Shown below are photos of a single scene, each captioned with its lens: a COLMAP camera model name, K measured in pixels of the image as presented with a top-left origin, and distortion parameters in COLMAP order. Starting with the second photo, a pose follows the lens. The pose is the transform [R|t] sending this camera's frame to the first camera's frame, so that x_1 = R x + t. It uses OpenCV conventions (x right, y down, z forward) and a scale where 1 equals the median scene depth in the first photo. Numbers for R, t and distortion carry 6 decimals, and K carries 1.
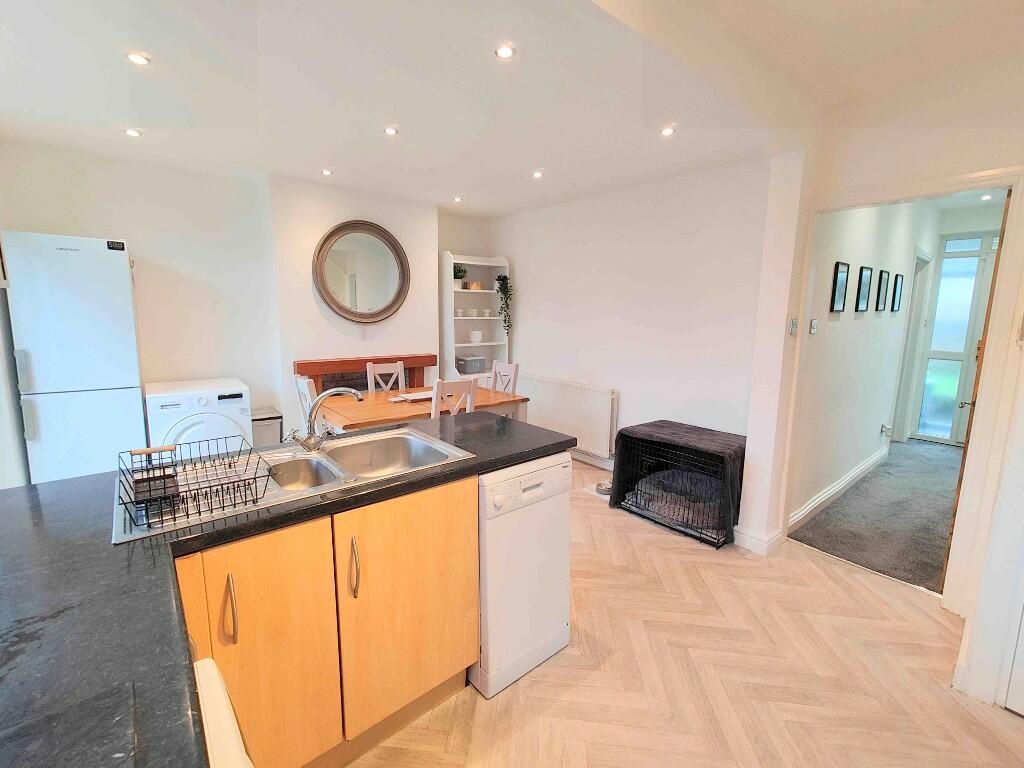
lens RADIAL K [[451.2, 0, 511.5], [0, 451.2, 380.6], [0, 0, 1]] dist [0.002701, 0.000902]
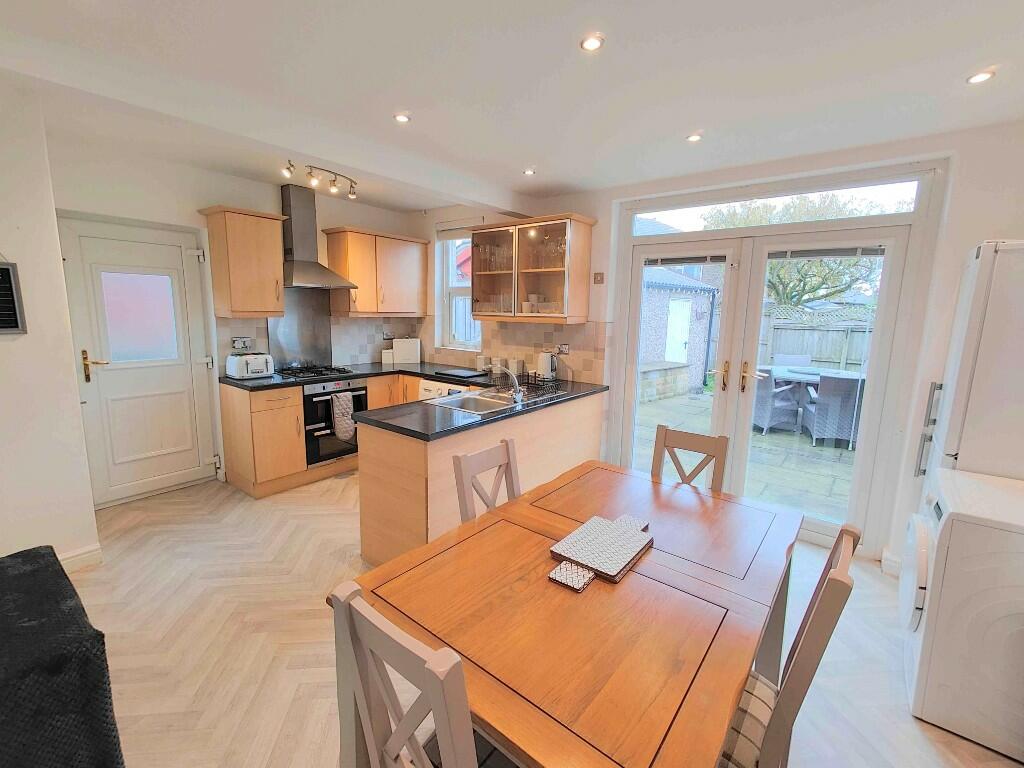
lens RADIAL K [[451.2, 0, 511.5], [0, 451.2, 380.6], [0, 0, 1]] dist [0.002701, 0.000902]
pose [[-0.978625, 0.001289, -0.205649, -0.036940], [-0.062511, 0.950799, 0.303435, -0.308545], [0.195922, 0.309805, -0.930395, 1.741722]]
